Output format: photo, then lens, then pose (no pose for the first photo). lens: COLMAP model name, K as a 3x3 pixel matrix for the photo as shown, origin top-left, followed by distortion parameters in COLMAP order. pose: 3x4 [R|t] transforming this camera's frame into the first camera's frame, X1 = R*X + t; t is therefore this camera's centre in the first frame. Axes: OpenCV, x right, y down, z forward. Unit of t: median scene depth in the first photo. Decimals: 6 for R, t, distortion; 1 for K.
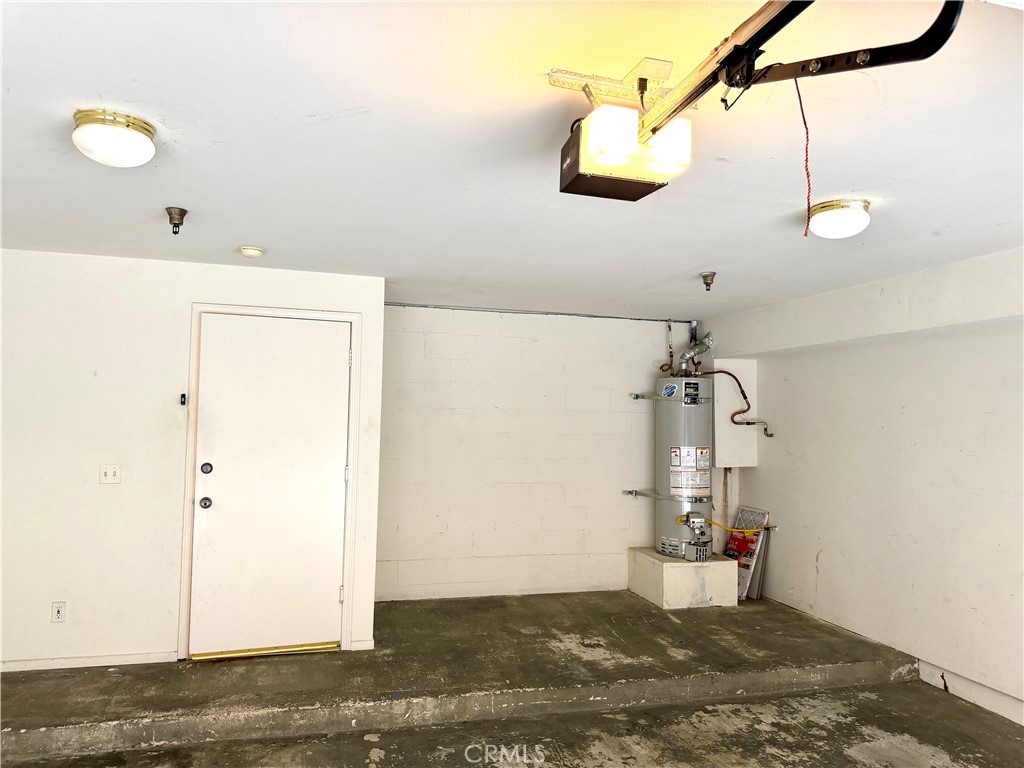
lens RADIAL K [[716.1, 0, 512.0], [0, 716.1, 384.0], [0, 0, 1]] dist [0.102454, -0.124596]
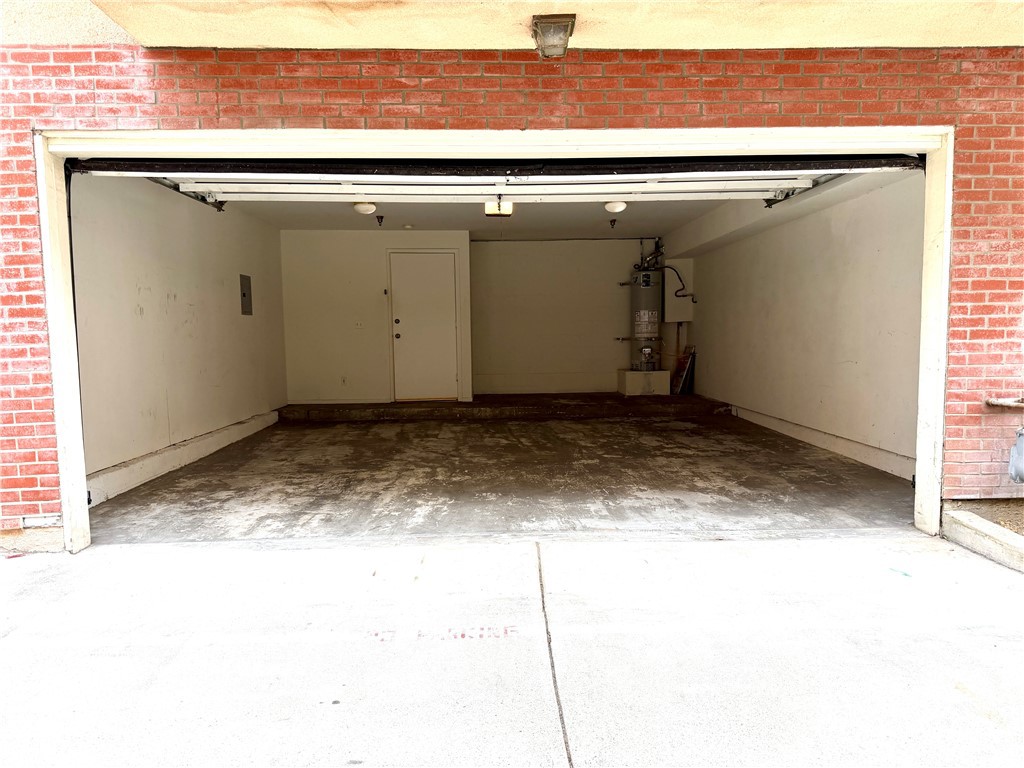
lens RADIAL K [[716.1, 0, 512.0], [0, 716.1, 384.0], [0, 0, 1]] dist [0.102454, -0.124596]
pose [[0.970580, -0.014786, -0.240326, 0.351308], [0.043063, 0.992680, 0.112840, 0.052965], [0.236898, -0.119869, 0.964111, -0.833354]]
